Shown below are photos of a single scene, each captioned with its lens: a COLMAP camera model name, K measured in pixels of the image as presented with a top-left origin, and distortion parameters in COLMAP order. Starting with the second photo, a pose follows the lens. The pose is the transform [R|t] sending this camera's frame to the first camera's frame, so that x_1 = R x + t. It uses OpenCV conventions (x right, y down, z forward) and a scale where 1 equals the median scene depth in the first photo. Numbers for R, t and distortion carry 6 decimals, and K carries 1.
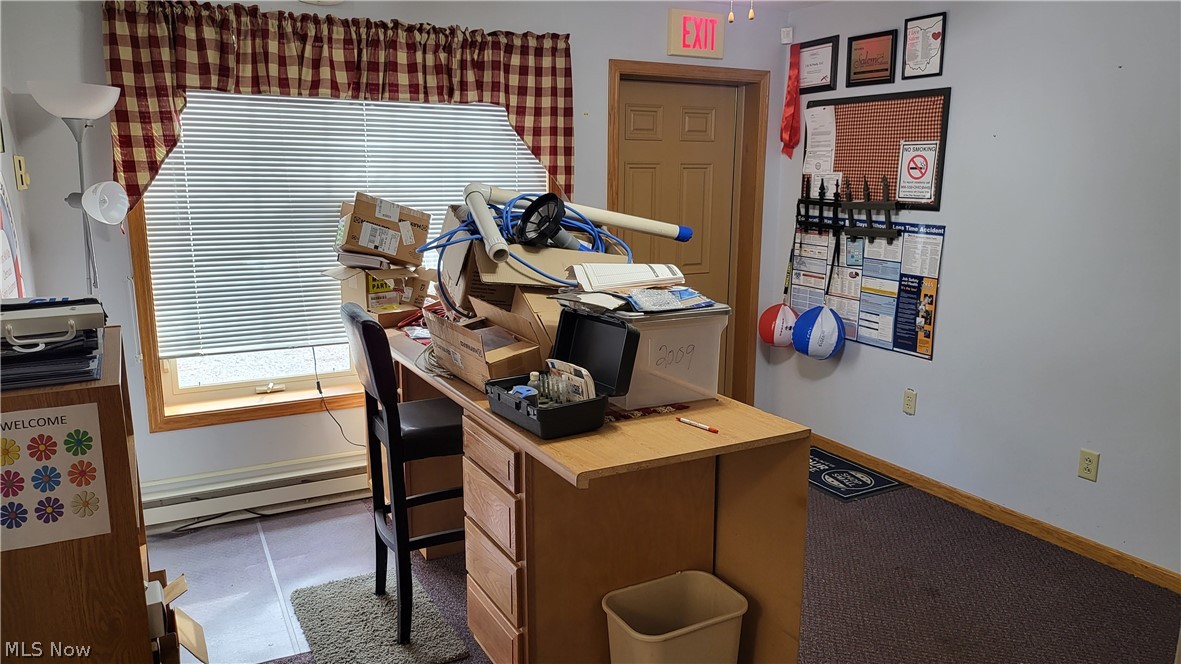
lens RADIAL K [[834.6, 0, 588.7], [0, 834.6, 349.8], [0, 0, 1]] dist [0.050311, -0.050695]
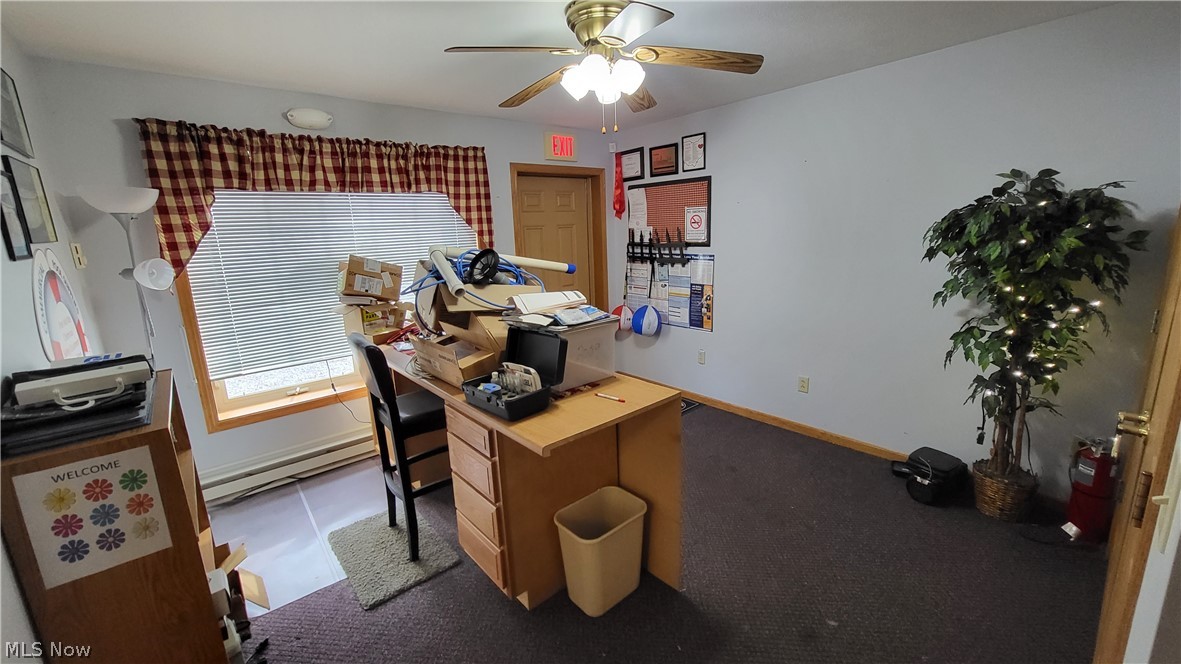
lens RADIAL K [[477.4, 0, 590.5], [0, 477.4, 332.0], [0, 0, 1]] dist [0.000032, -0.000078]
pose [[0.977086, -0.087498, 0.194028, -0.037194], [0.087136, 0.996142, 0.010417, -0.024298], [-0.194191, 0.006728, 0.980941, 0.094622]]
